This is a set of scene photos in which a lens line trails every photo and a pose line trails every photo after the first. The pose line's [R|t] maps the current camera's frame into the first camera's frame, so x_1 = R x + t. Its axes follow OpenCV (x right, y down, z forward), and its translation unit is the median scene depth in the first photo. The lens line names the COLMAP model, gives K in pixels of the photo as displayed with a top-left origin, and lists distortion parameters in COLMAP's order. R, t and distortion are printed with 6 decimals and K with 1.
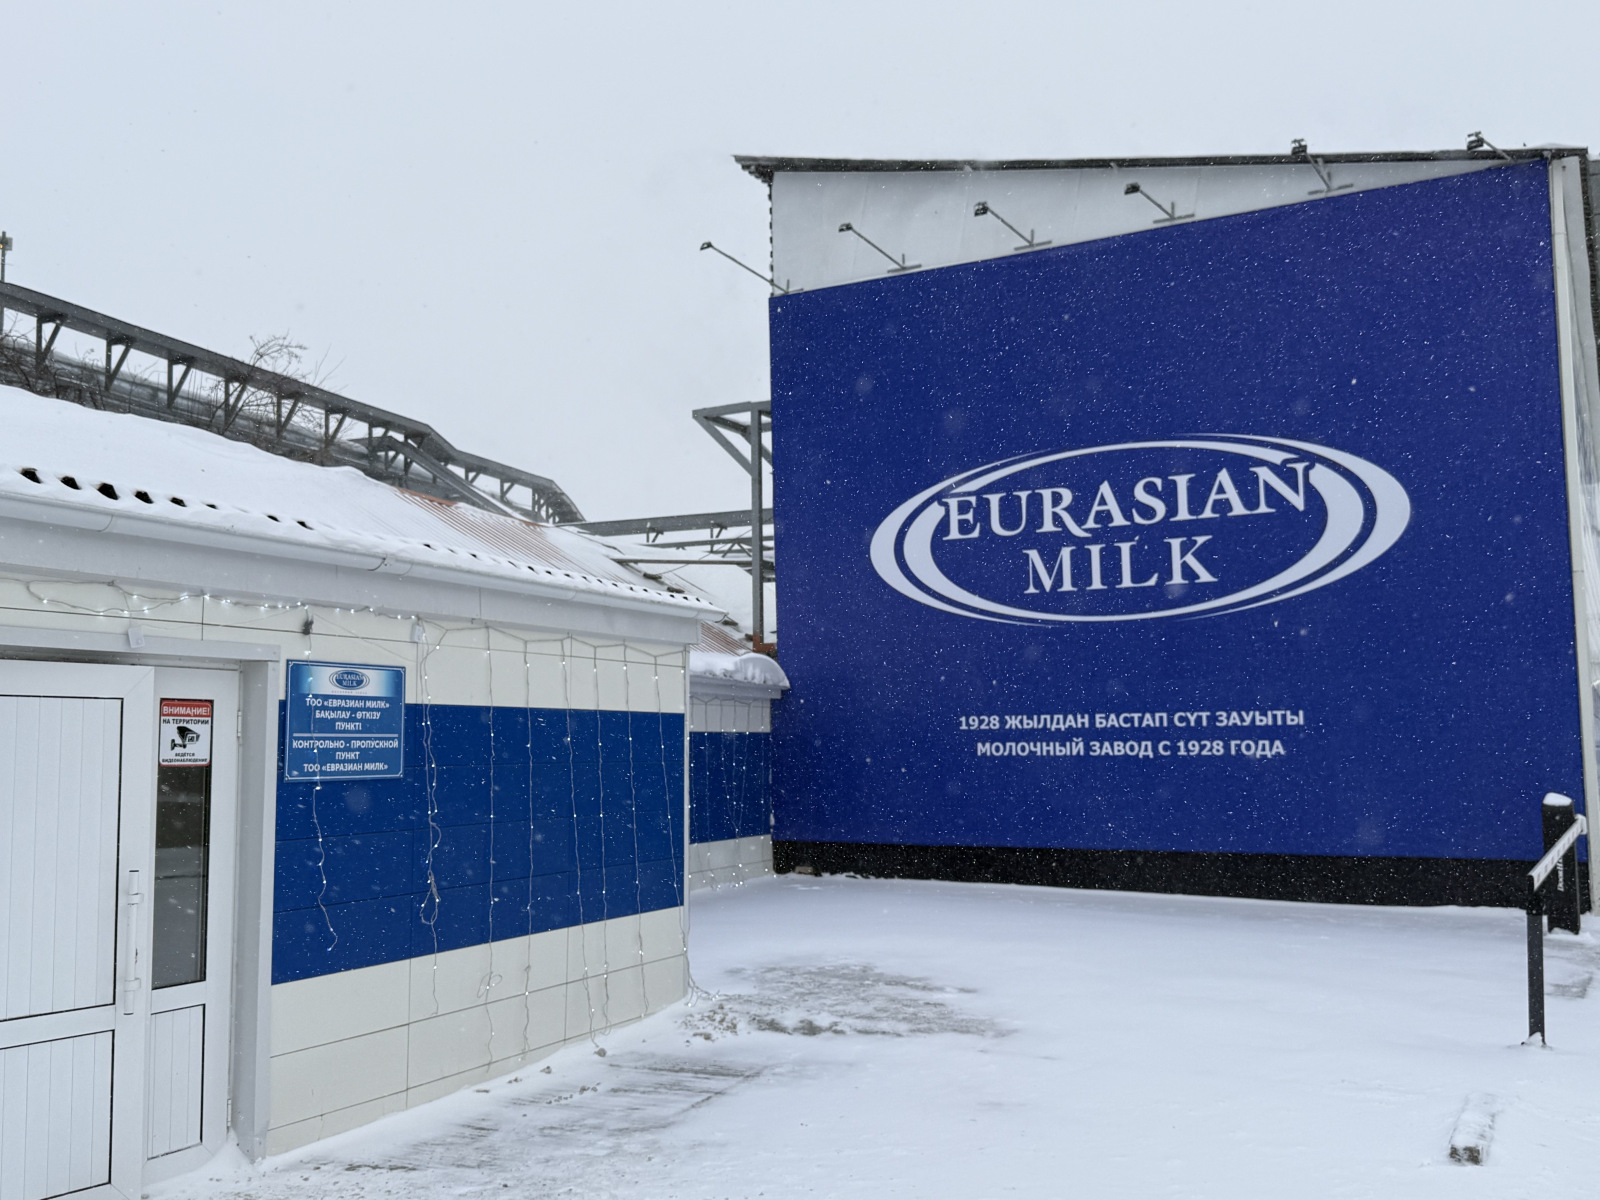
lens RADIAL K [[1467.0, 0, 800.0], [0, 1467.0, 600.0], [0, 0, 1]] dist [0.009208, 0.005461]
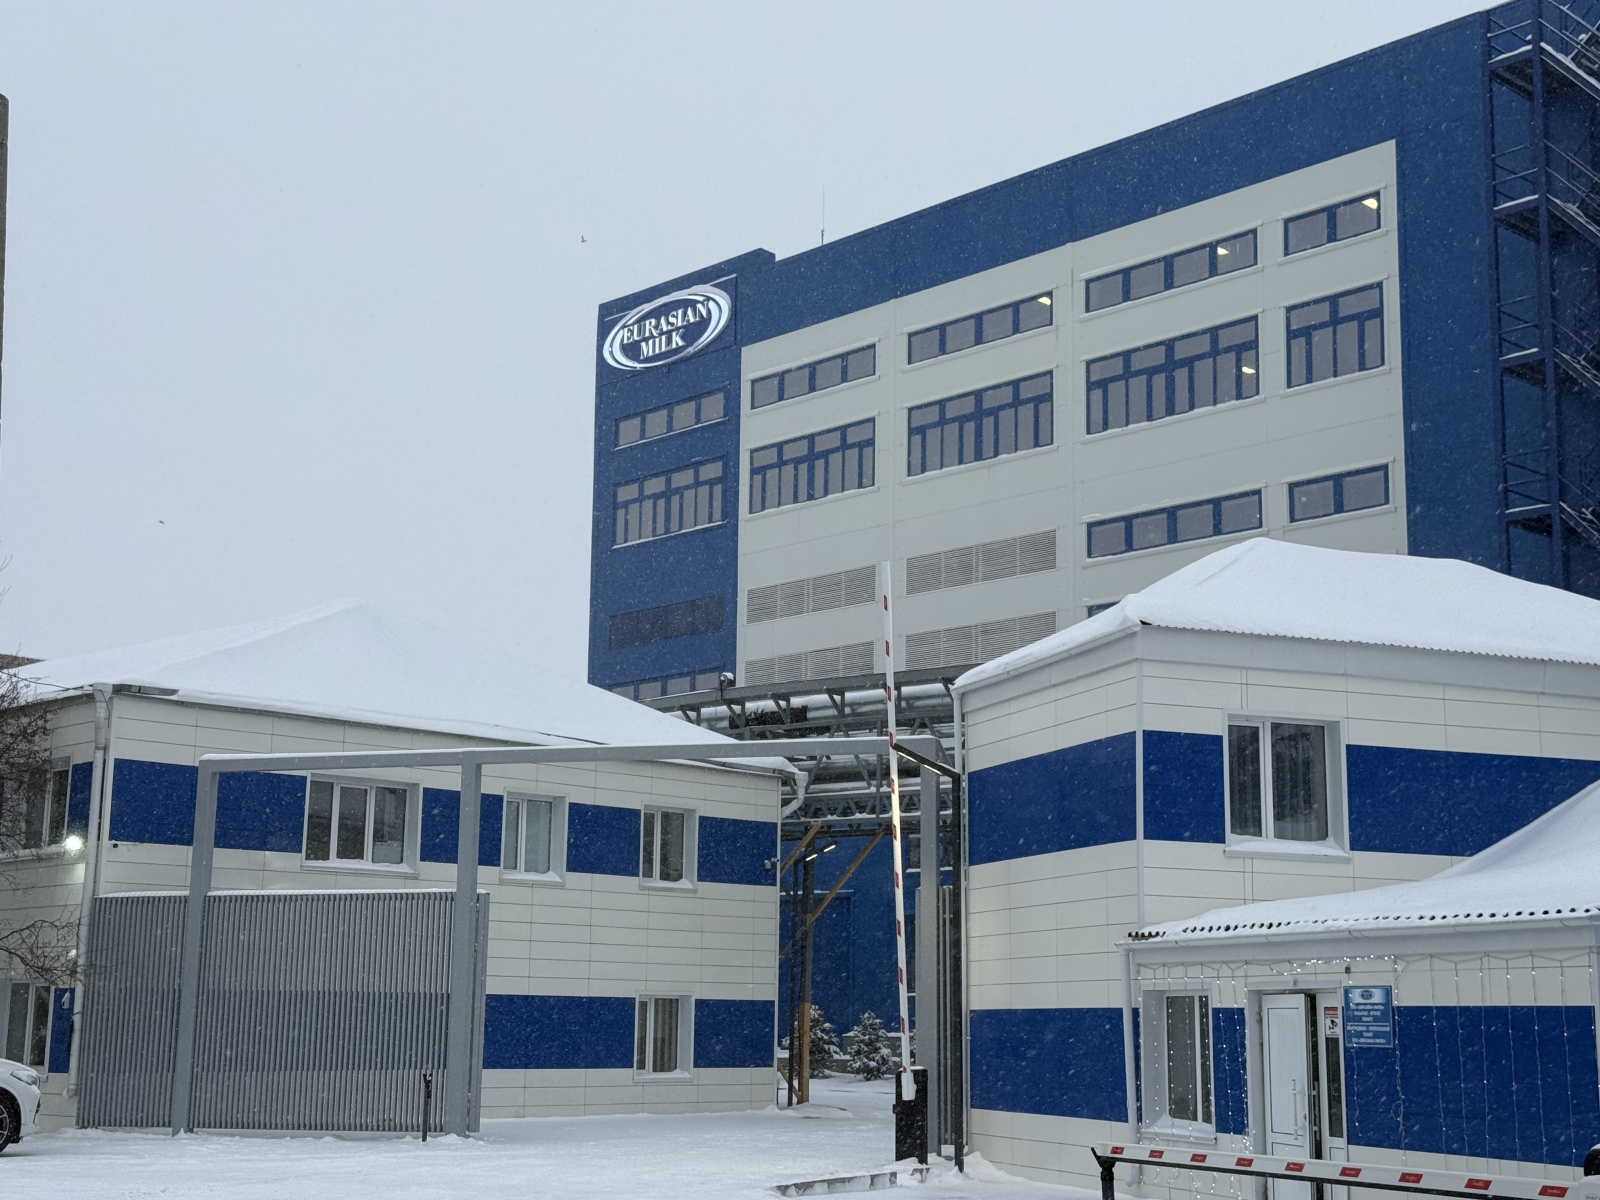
lens RADIAL K [[2214.6, 0, 800.0], [0, 2214.6, 600.0], [0, 0, 1]] dist [0.003438, -0.019328]
pose [[-0.690522, -0.143239, -0.708986, 2.298301], [0.057158, 0.966324, -0.250900, 0.235761], [0.721049, -0.213777, -0.659081, 2.440181]]
